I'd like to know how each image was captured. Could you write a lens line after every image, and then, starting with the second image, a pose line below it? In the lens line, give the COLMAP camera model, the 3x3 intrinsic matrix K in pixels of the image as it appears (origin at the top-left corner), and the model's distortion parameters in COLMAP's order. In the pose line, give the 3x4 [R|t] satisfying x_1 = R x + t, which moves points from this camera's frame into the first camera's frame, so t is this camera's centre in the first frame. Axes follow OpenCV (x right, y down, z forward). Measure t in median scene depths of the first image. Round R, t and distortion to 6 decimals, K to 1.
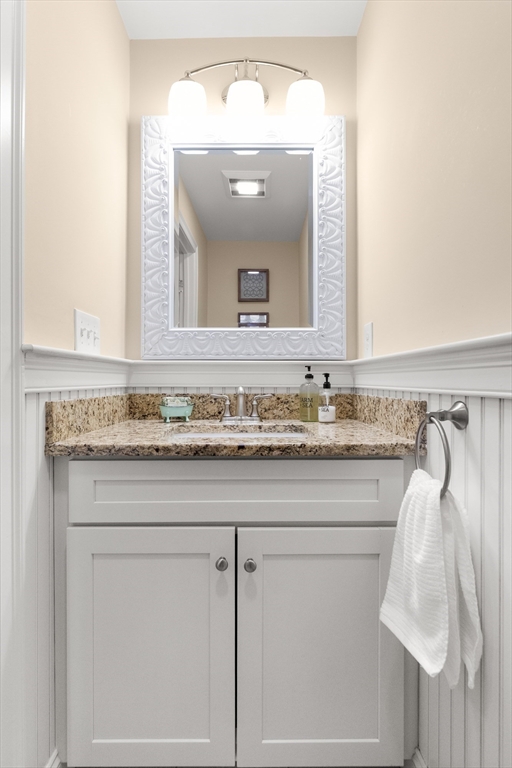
lens RADIAL K [[379.1, 0, 256.4], [0, 379.1, 373.1], [0, 0, 1]] dist [-0.005371, 0.000400]
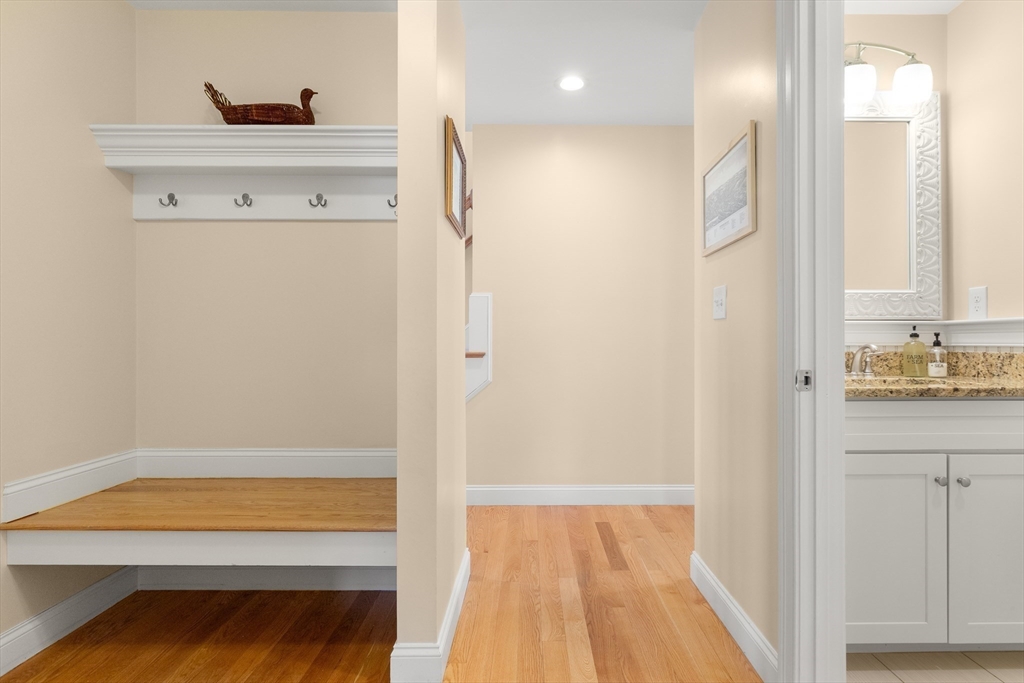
lens RADIAL K [[527.3, 0, 513.6], [0, 527.3, 336.5], [0, 0, 1]] dist [-0.012335, 0.000264]
pose [[0.999997, 0.000613, -0.002351, -0.972142], [-0.000607, 0.999997, 0.002545, 0.008621], [0.002353, -0.002543, 0.999994, -0.480892]]
